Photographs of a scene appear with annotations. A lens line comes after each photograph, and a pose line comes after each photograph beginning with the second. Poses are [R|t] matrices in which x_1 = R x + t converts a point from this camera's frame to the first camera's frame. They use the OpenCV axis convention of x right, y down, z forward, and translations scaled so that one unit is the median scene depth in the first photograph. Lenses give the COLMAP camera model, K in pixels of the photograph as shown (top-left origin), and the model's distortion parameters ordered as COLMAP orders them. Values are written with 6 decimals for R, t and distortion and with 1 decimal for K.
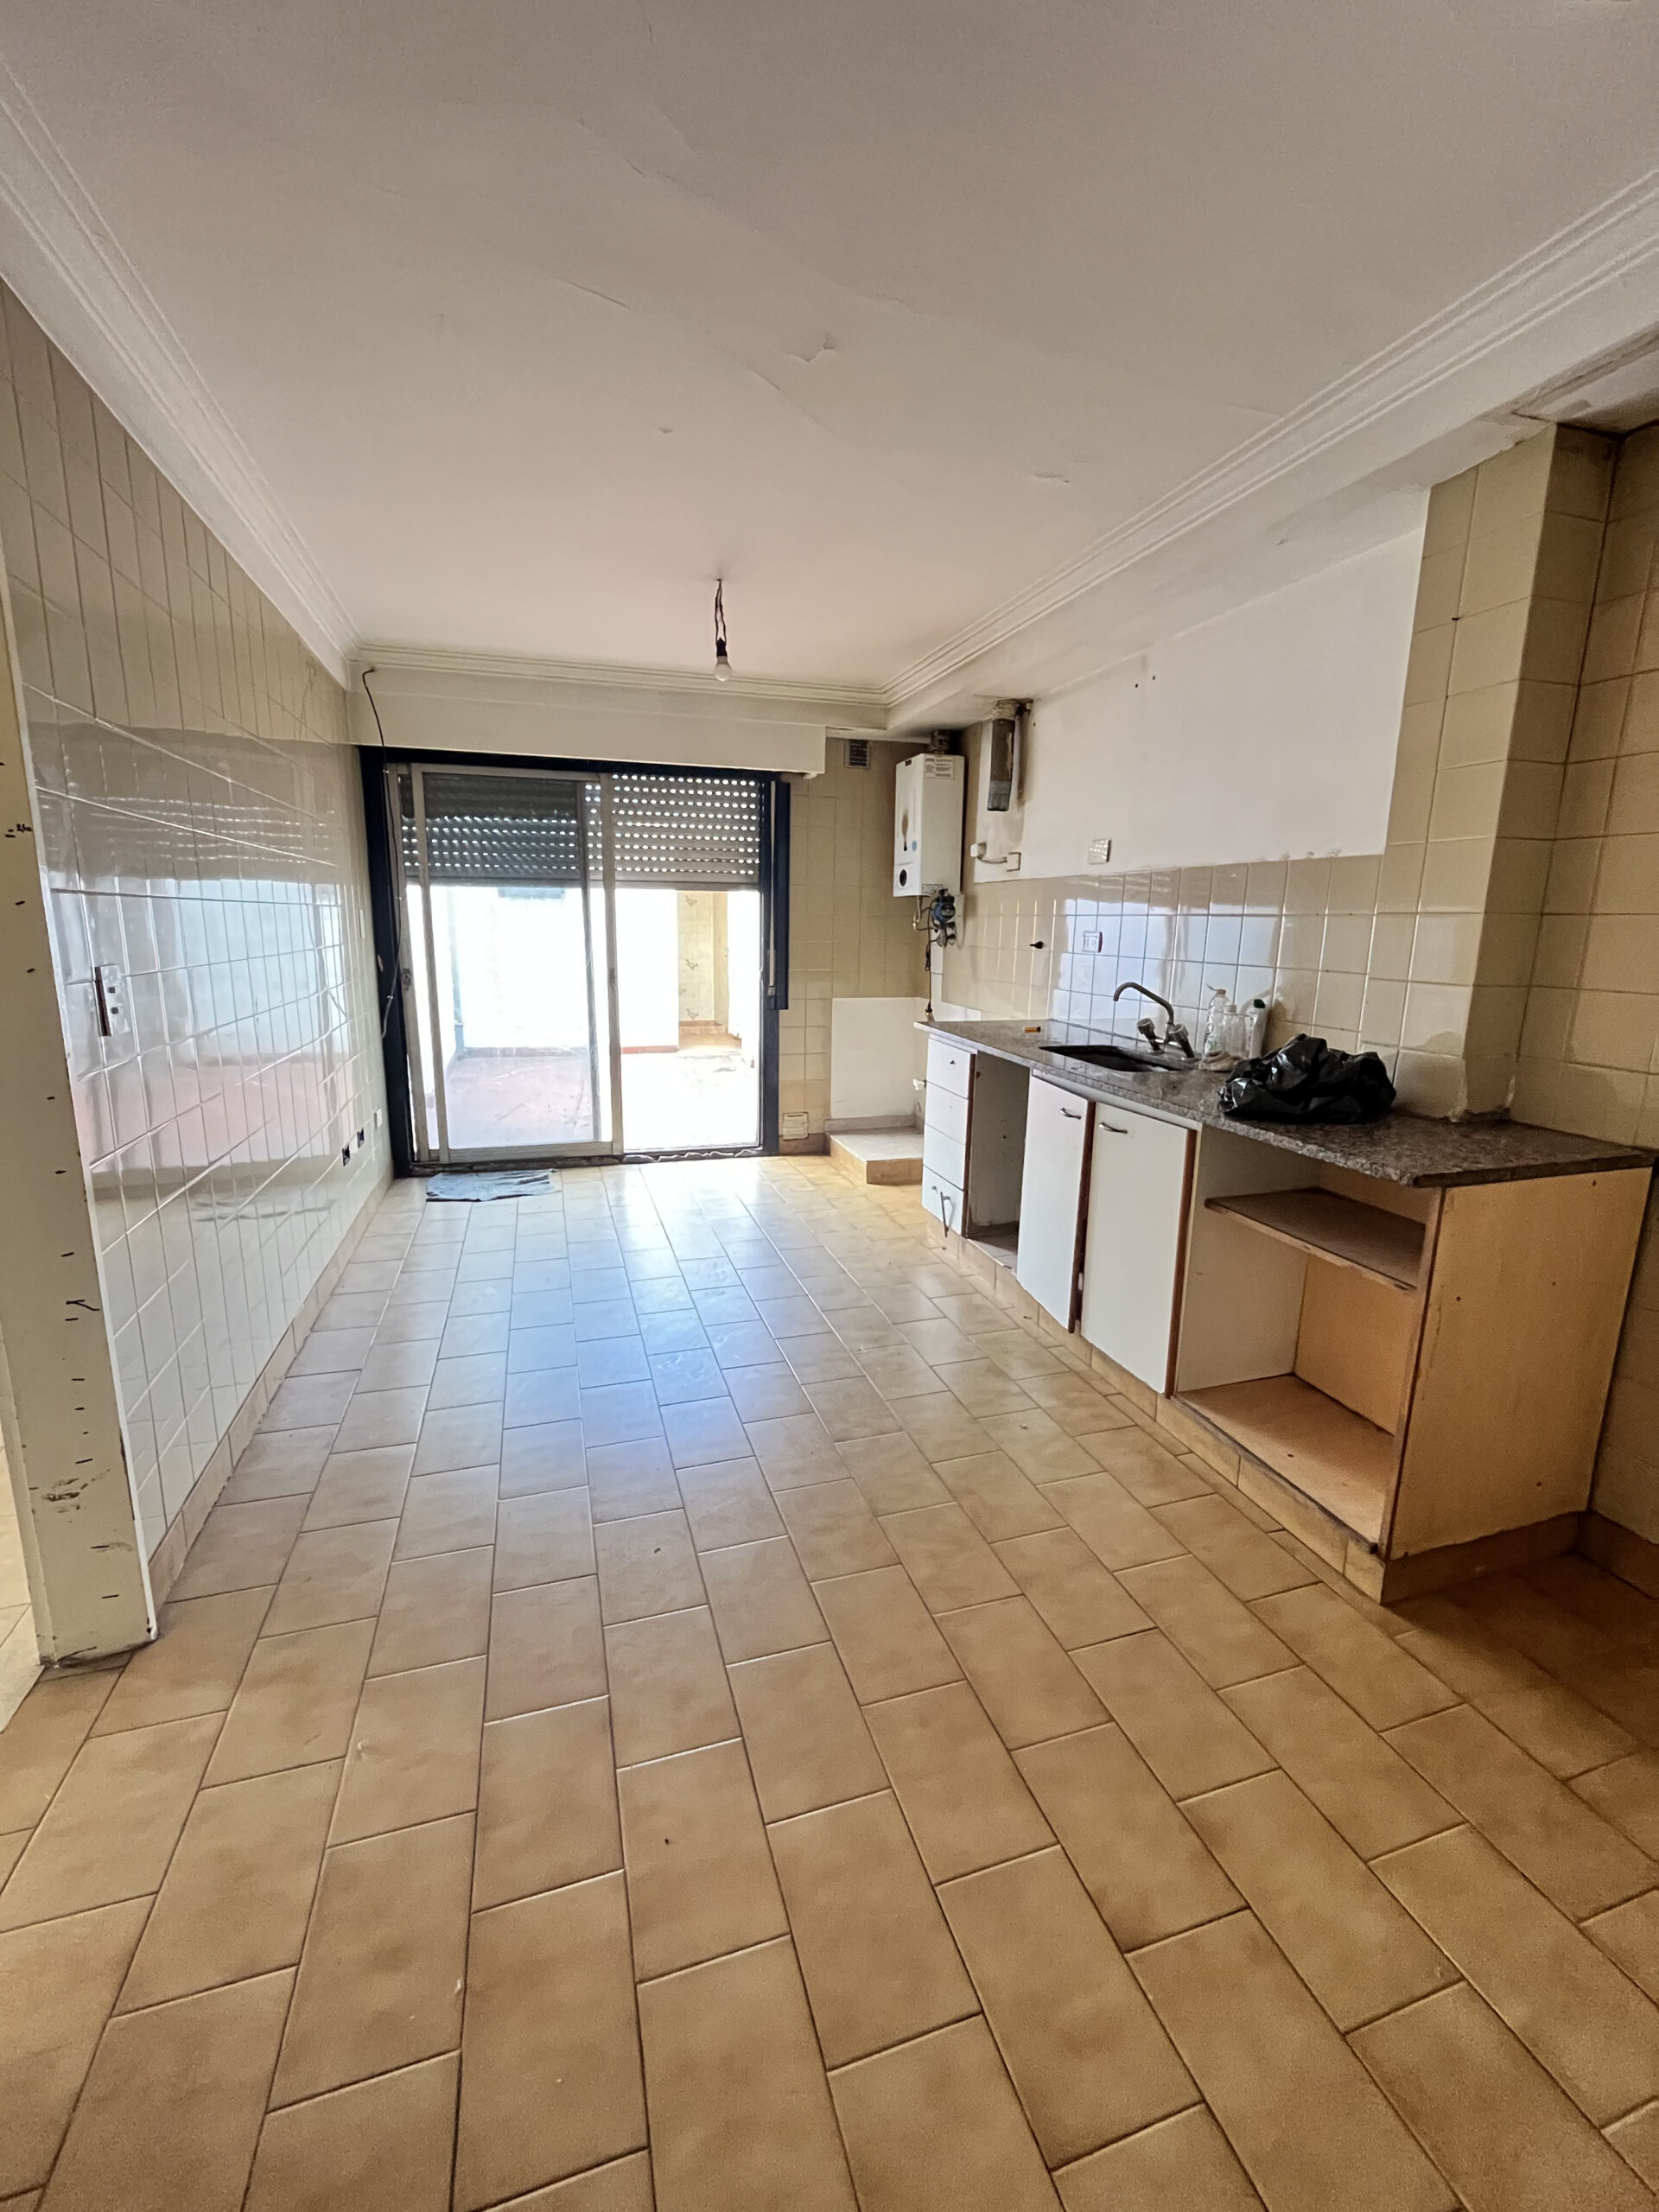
lens RADIAL K [[894.8, 0, 825.0], [0, 894.8, 1098.2], [0, 0, 1]] dist [-0.001923, 0.000540]
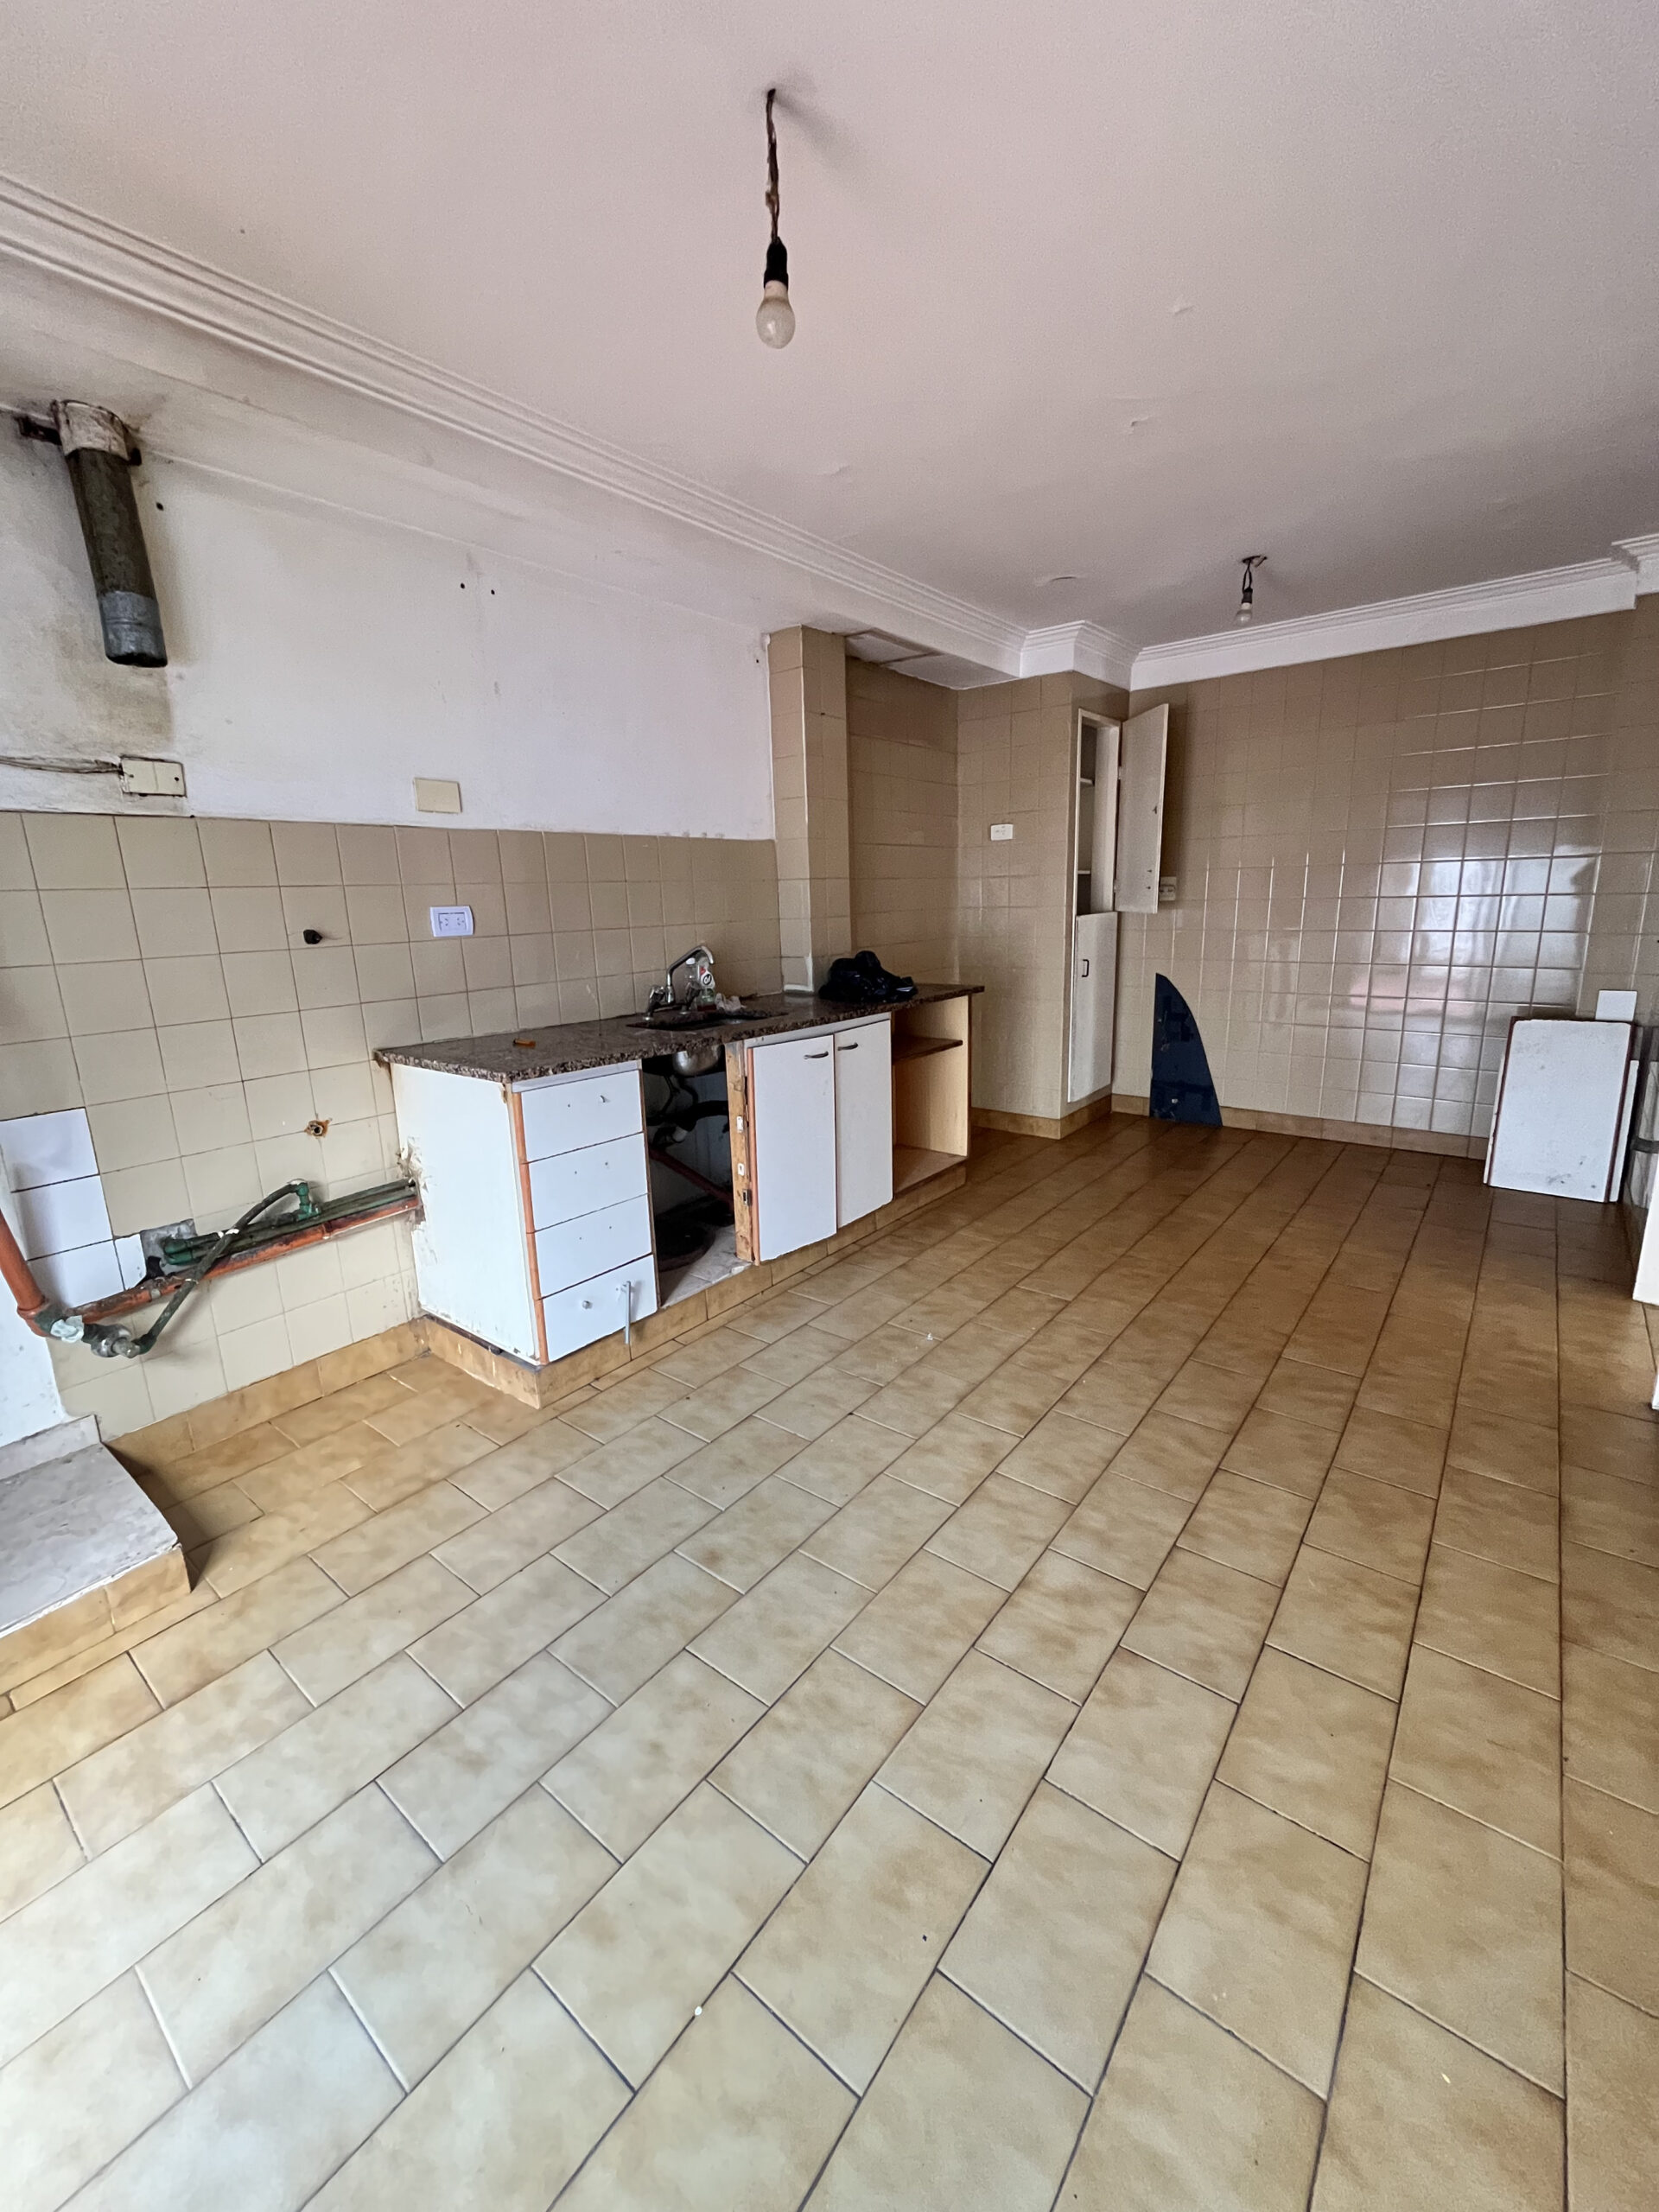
lens RADIAL K [[894.8, 0, 826.1], [0, 894.8, 1098.3], [0, 0, 1]] dist [-0.001923, 0.000540]
pose [[-0.561117, -0.188542, 0.805977, -0.462139], [0.179541, 0.922808, 0.340868, -0.224099], [-0.808030, 0.335973, -0.483952, 1.097212]]
